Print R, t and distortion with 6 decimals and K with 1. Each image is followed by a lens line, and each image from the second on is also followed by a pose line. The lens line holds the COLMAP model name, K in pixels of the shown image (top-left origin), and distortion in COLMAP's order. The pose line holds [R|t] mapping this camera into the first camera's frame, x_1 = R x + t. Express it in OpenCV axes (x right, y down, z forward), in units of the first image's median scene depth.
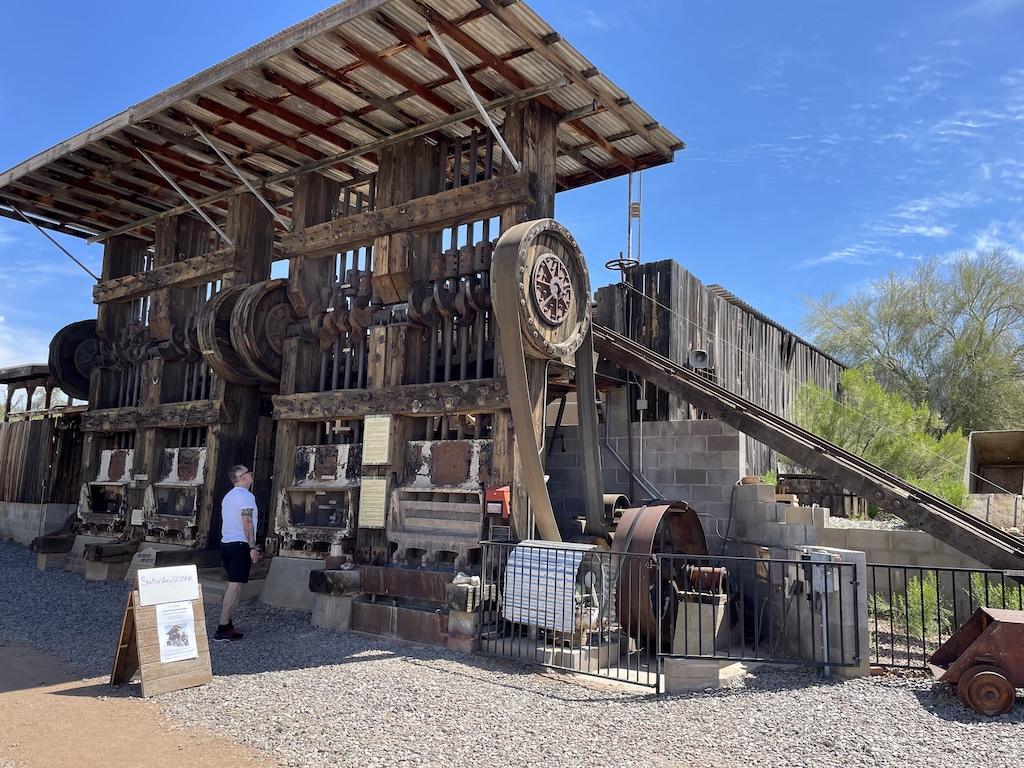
lens RADIAL K [[774.2, 0, 509.6], [0, 774.2, 385.5], [0, 0, 1]] dist [0.068296, -0.084845]
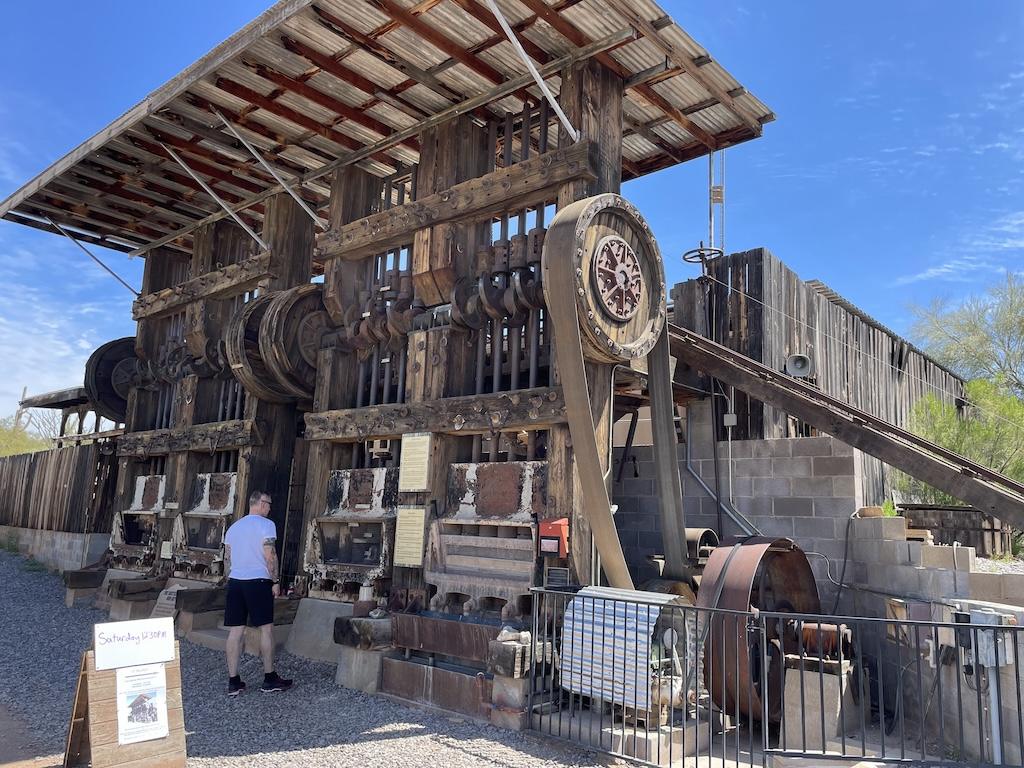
lens RADIAL K [[774.2, 0, 522.0], [0, 774.2, 383.5], [0, 0, 1]] dist [0.068296, -0.084845]
pose [[0.996528, -0.011139, -0.082504, 0.017090], [0.008030, 0.999249, -0.037917, 0.015757], [0.082865, 0.037123, 0.995869, 0.149183]]
